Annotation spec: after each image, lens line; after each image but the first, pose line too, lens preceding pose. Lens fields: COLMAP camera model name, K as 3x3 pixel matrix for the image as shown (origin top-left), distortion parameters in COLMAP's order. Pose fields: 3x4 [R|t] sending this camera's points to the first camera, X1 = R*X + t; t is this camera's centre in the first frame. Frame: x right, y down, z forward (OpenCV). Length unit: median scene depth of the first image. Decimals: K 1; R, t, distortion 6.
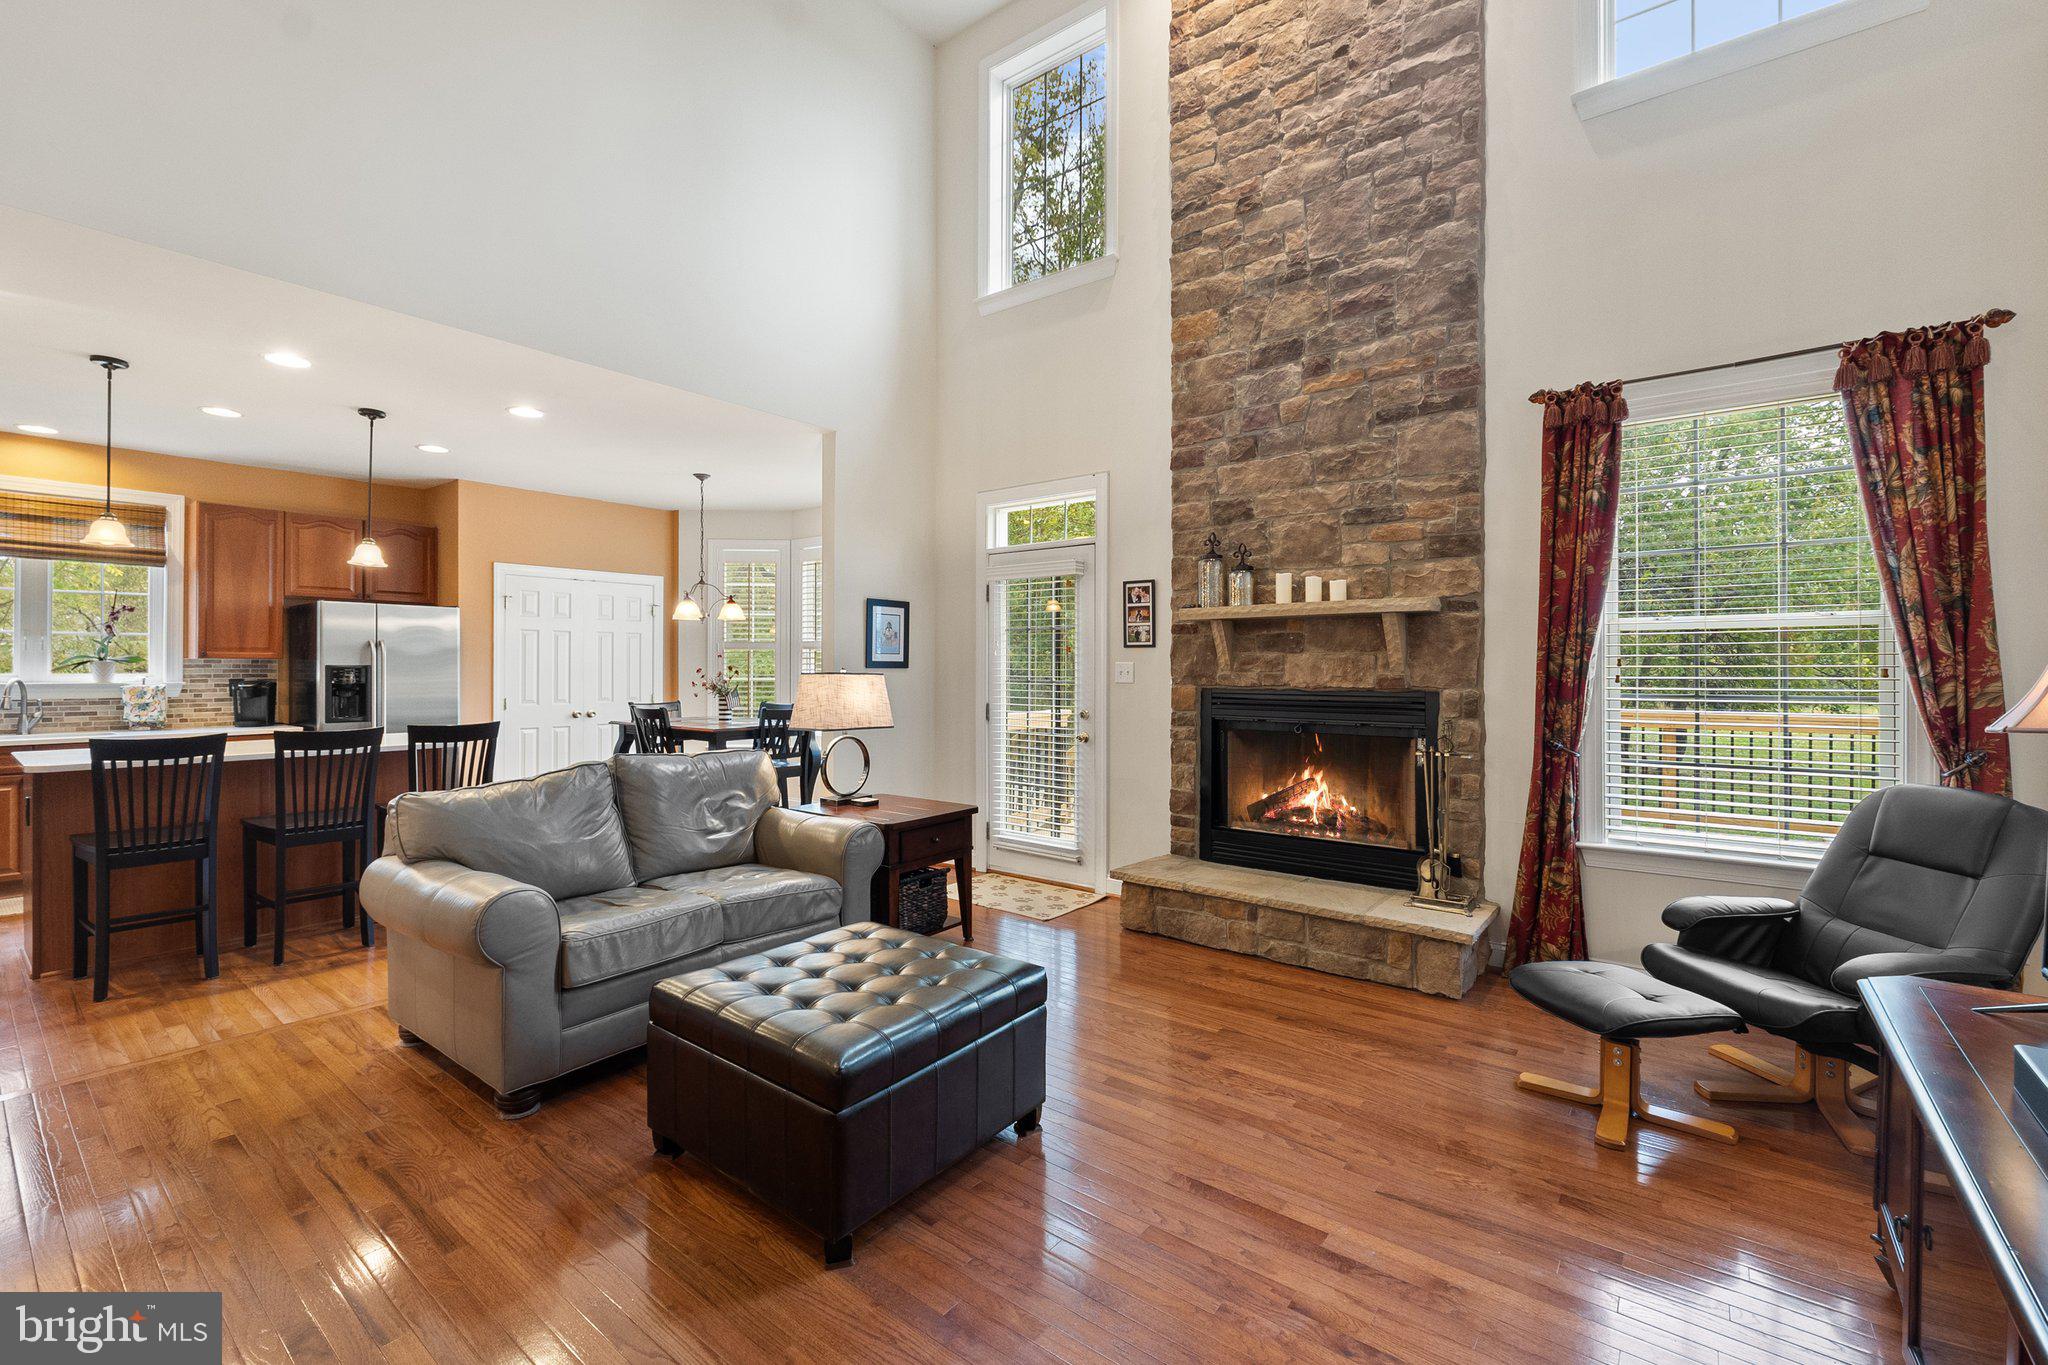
lens RADIAL K [[900.1, 0, 1024.9], [0, 900.1, 667.1], [0, 0, 1]] dist [-0.001347, -0.001135]
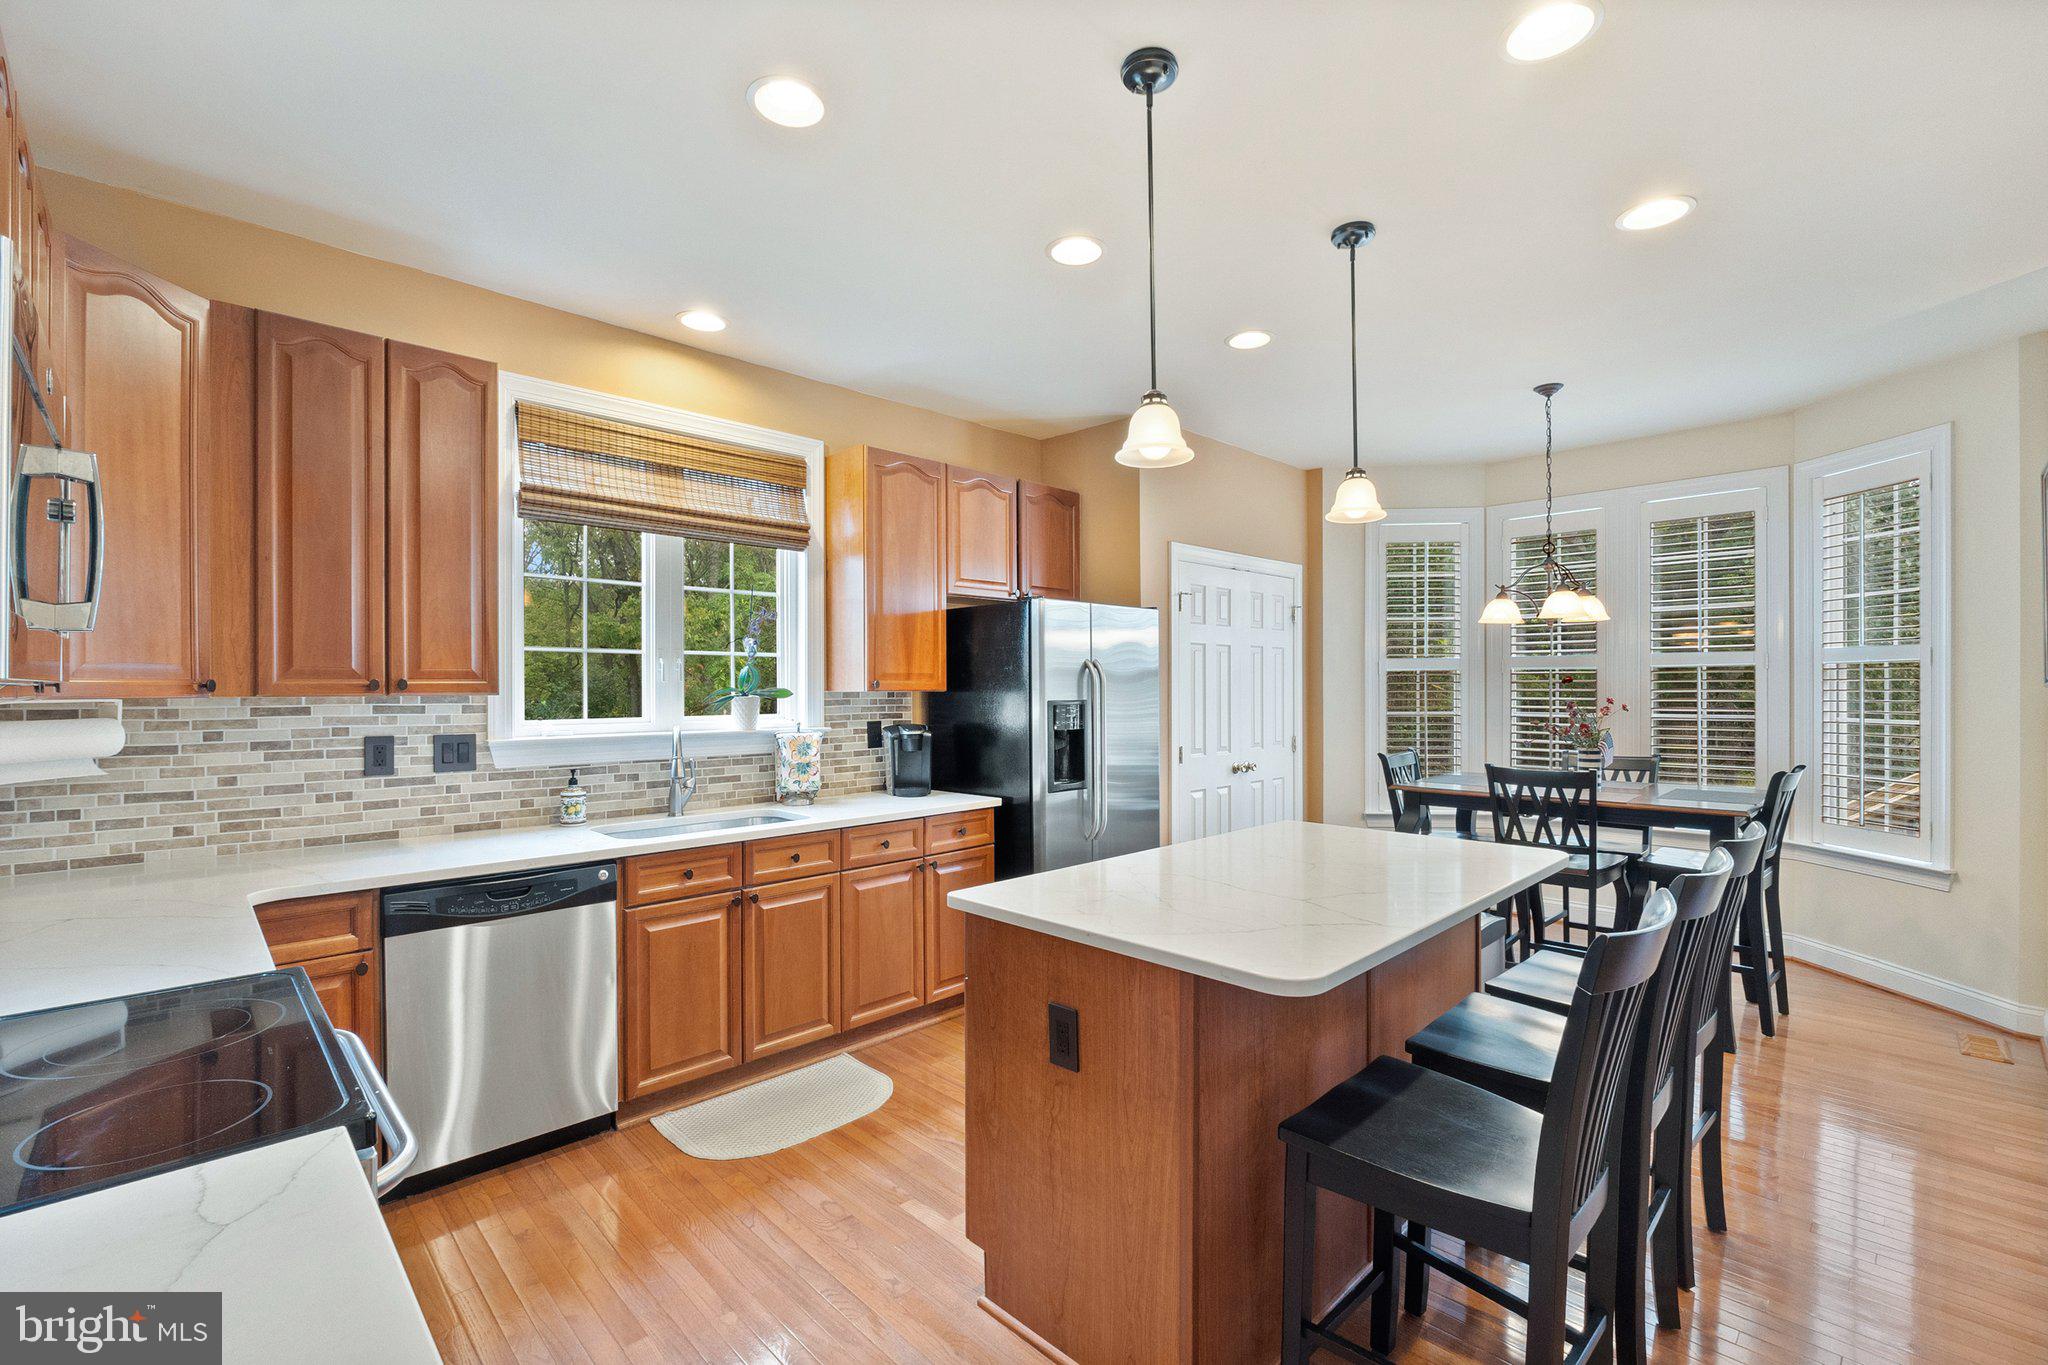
lens RADIAL K [[900.1, 0, 1009.0], [0, 900.1, 708.7], [0, 0, 1]] dist [-0.001347, -0.001135]
pose [[0.991749, -0.001598, -0.128182, -0.722861], [0.005185, 0.999604, 0.027650, -0.014261], [0.128087, -0.028086, 0.991365, 0.367848]]
